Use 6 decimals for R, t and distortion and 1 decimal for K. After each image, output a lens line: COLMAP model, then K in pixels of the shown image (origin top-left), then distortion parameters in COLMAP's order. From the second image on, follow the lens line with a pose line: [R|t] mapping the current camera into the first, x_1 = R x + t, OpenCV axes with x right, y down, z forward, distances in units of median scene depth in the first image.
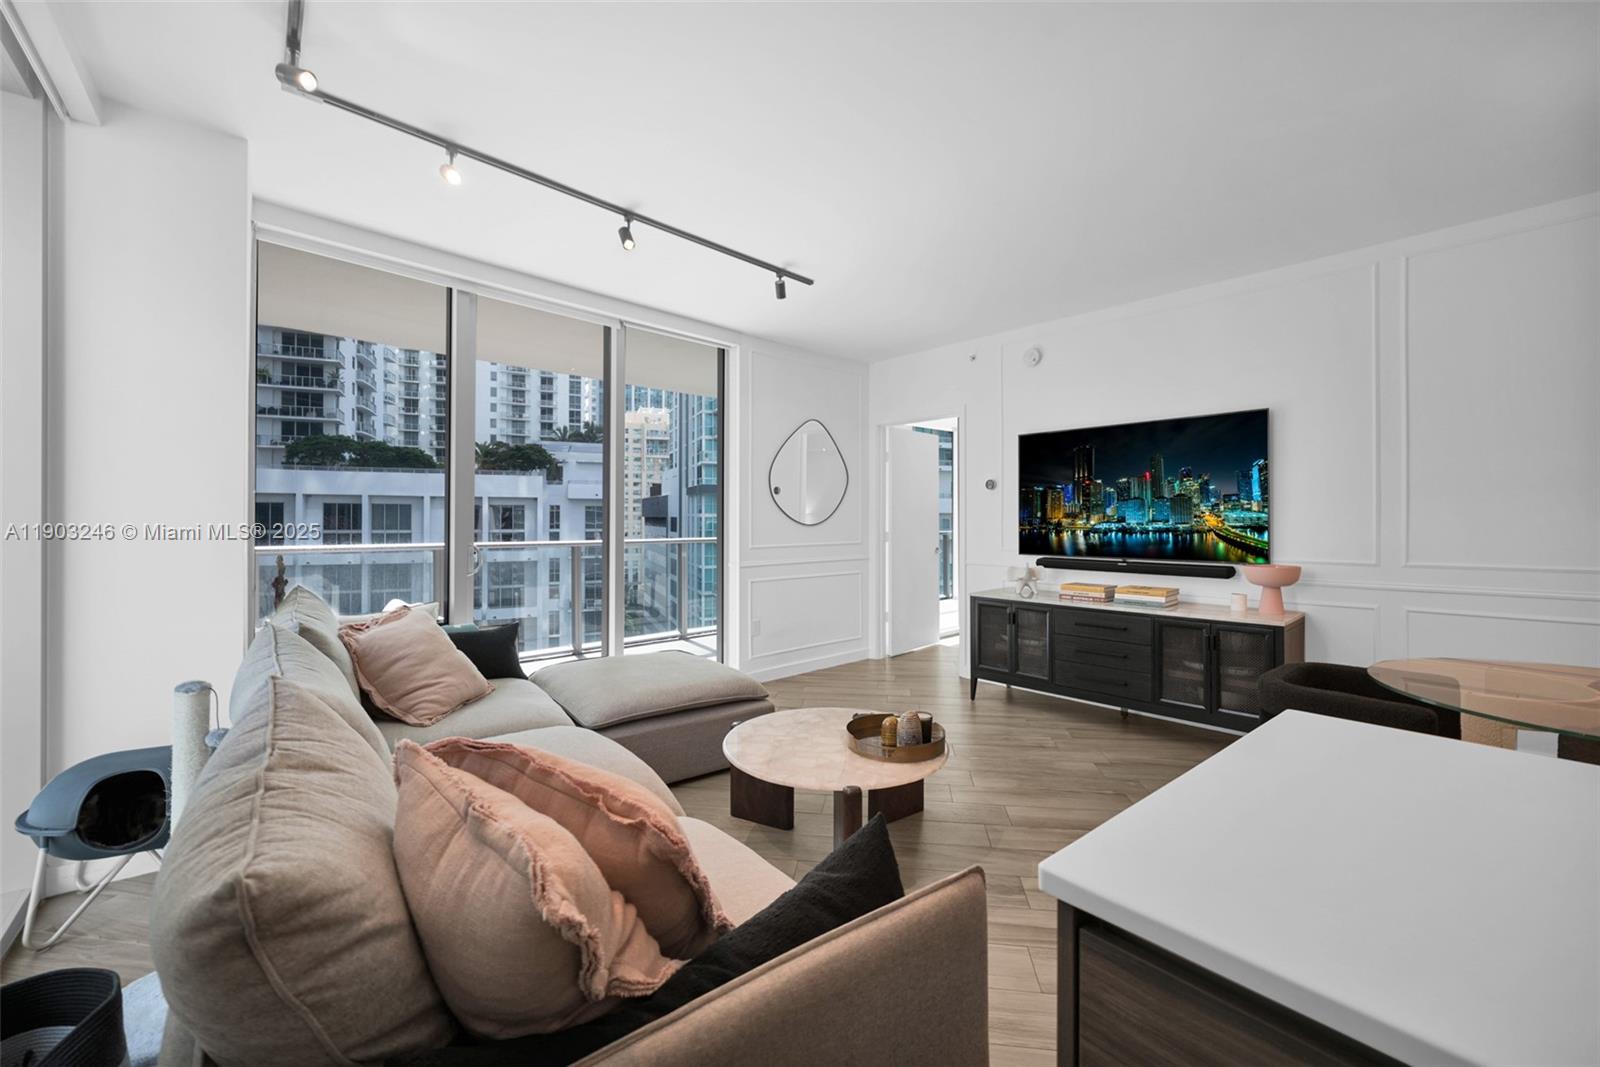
lens RADIAL K [[651.9, 0, 789.5], [0, 651.9, 523.0], [0, 0, 1]] dist [0.010045, -0.000029]
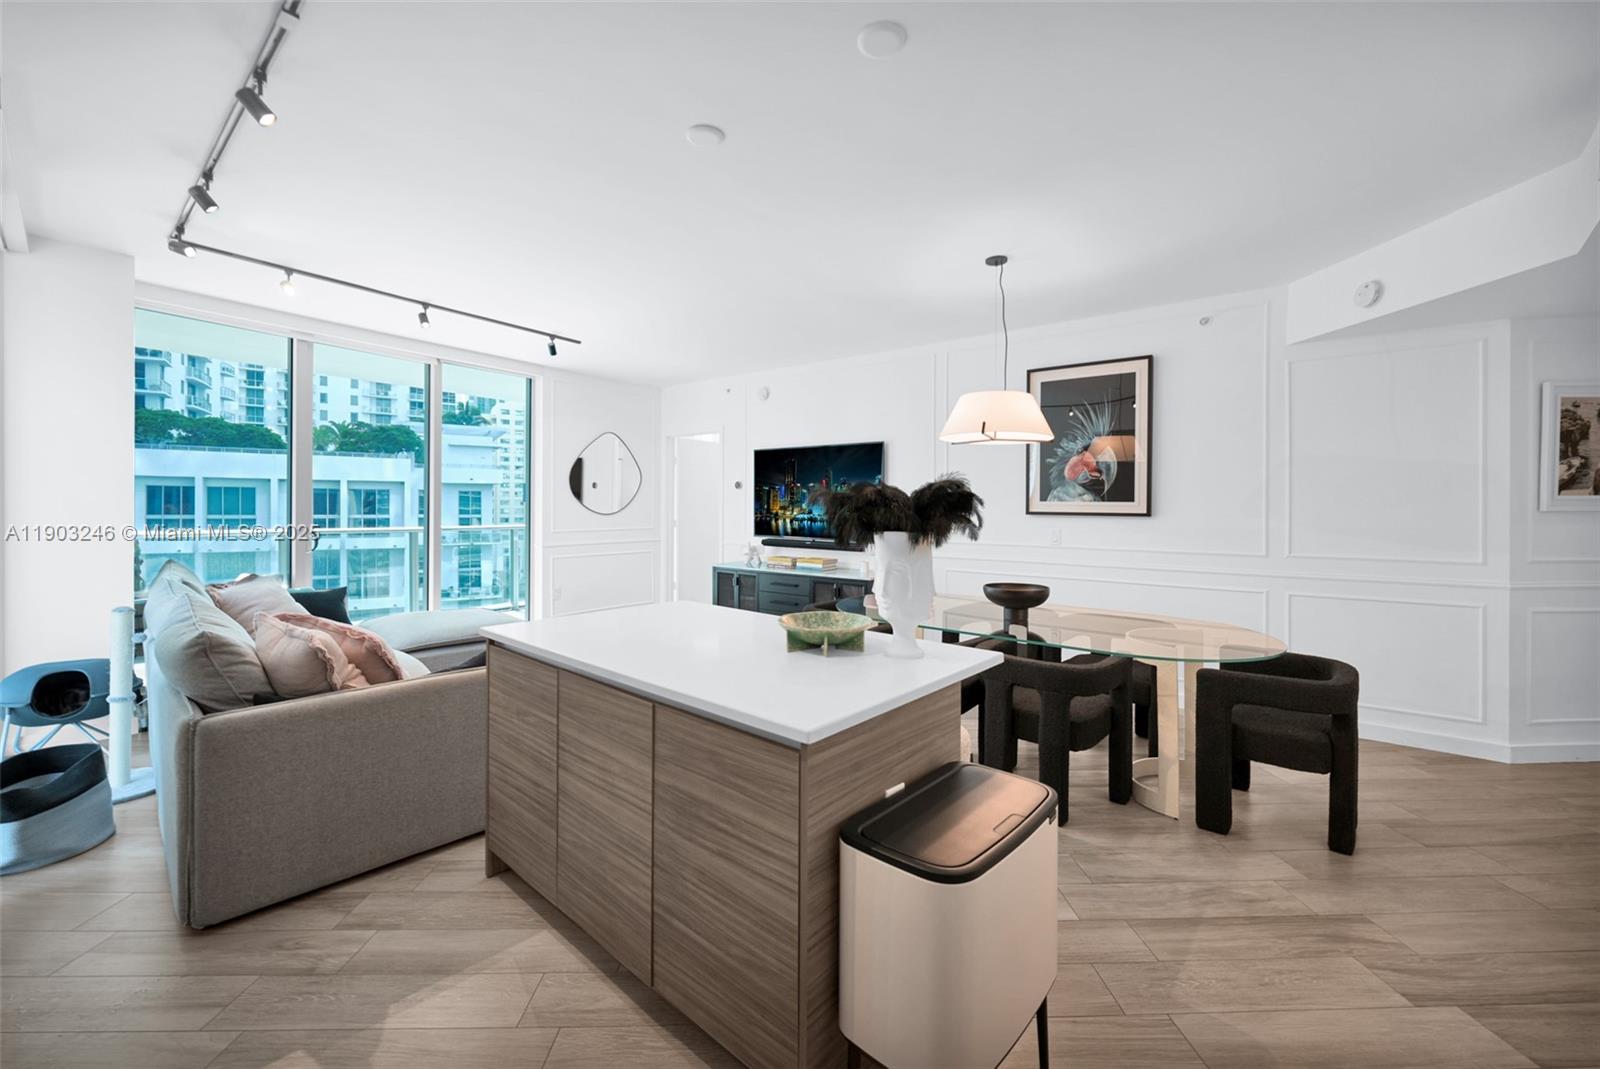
lens RADIAL K [[645.1, 0, 801.5], [0, 645.1, 514.5], [0, 0, 1]] dist [-0.000840, -0.000215]
pose [[0.984081, 0.001105, 0.177717, 0.169754], [-0.002776, 0.999954, 0.009152, -0.008548], [-0.177699, -0.009500, 0.984039, -0.299936]]
